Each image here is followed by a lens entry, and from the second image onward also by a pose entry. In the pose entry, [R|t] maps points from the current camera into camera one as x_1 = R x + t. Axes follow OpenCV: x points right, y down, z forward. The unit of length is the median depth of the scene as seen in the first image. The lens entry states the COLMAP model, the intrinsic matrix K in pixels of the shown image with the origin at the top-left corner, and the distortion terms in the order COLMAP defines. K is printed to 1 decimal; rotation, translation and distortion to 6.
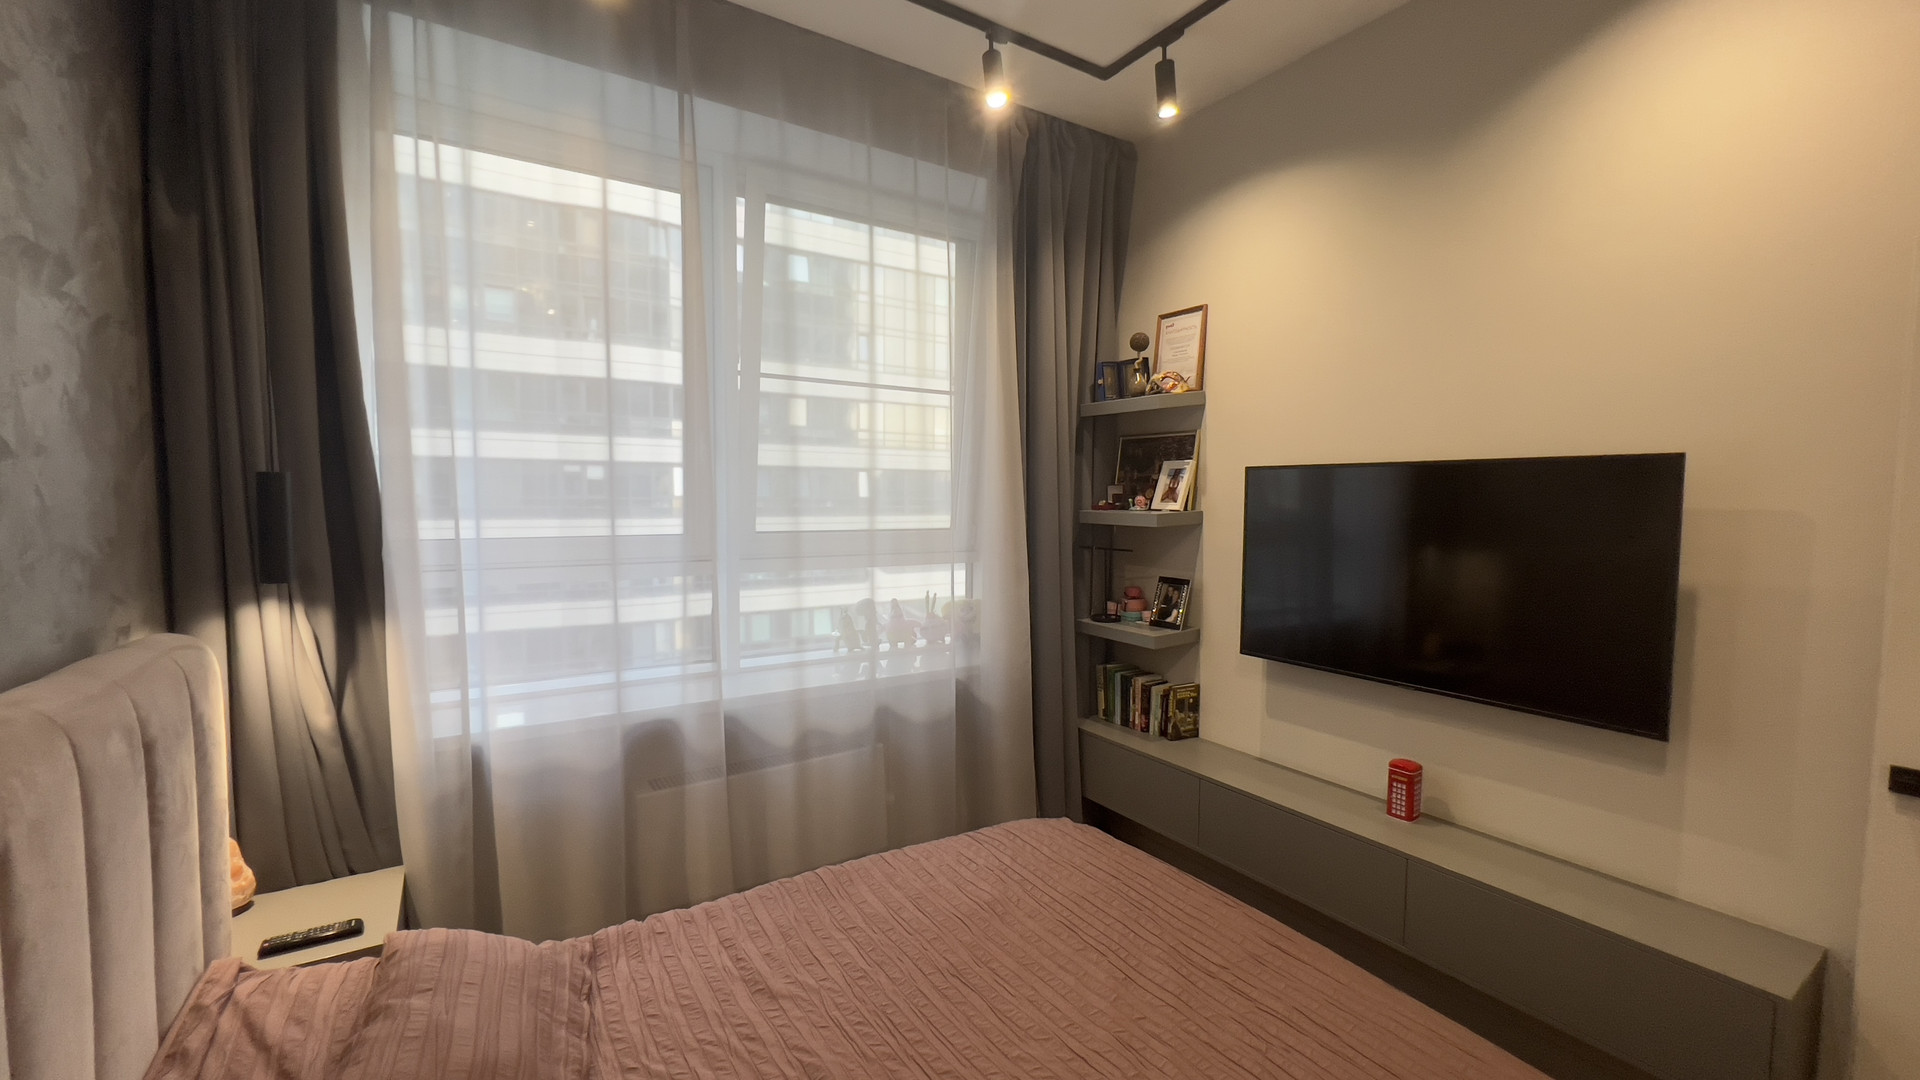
lens RADIAL K [[764.5, 0, 960.0], [0, 764.5, 540.0], [0, 0, 1]] dist [-0.002137, -0.000104]
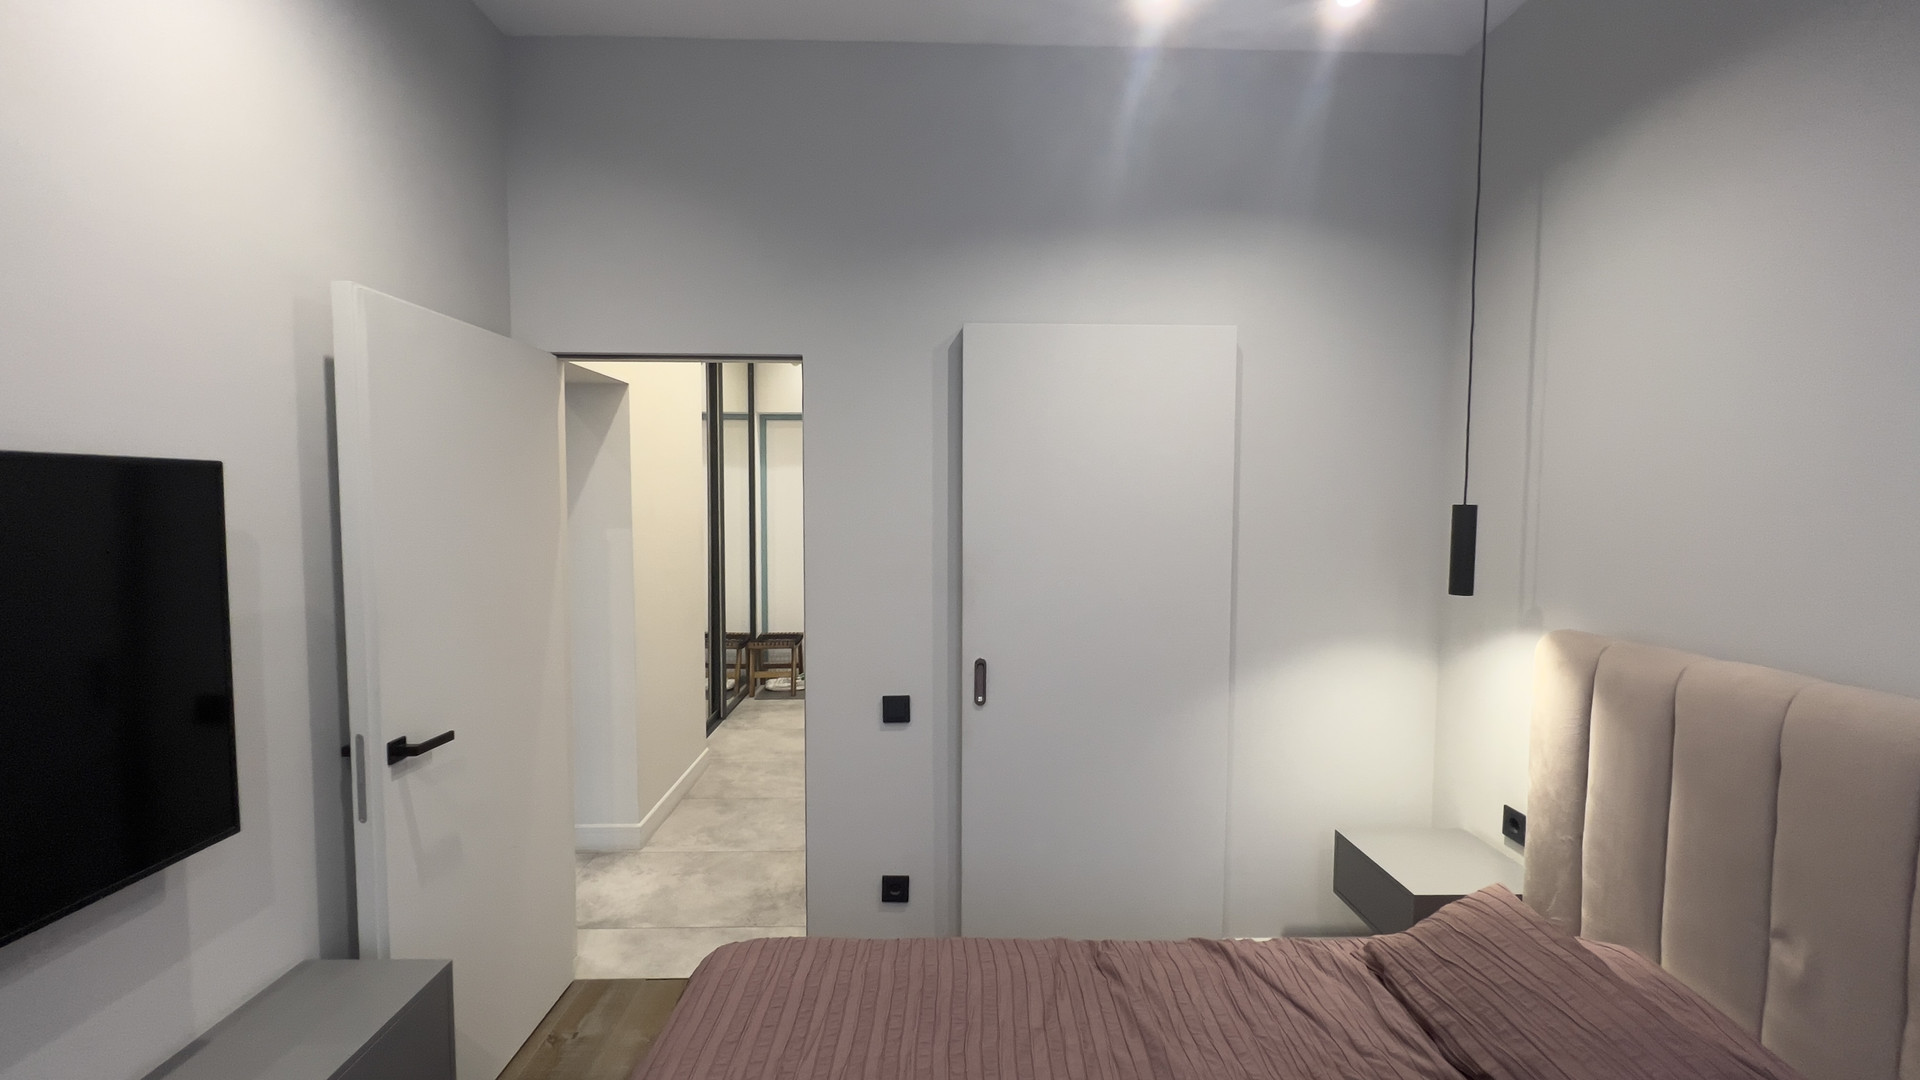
lens RADIAL K [[762.6, 0, 960.0], [0, 762.6, 540.0], [0, 0, 1]] dist [-0.000116, -0.000032]
pose [[-0.847531, -0.043088, 0.528995, -0.054856], [0.020885, 0.993220, 0.114361, -0.059745], [-0.530336, 0.107972, -0.840884, 0.712088]]
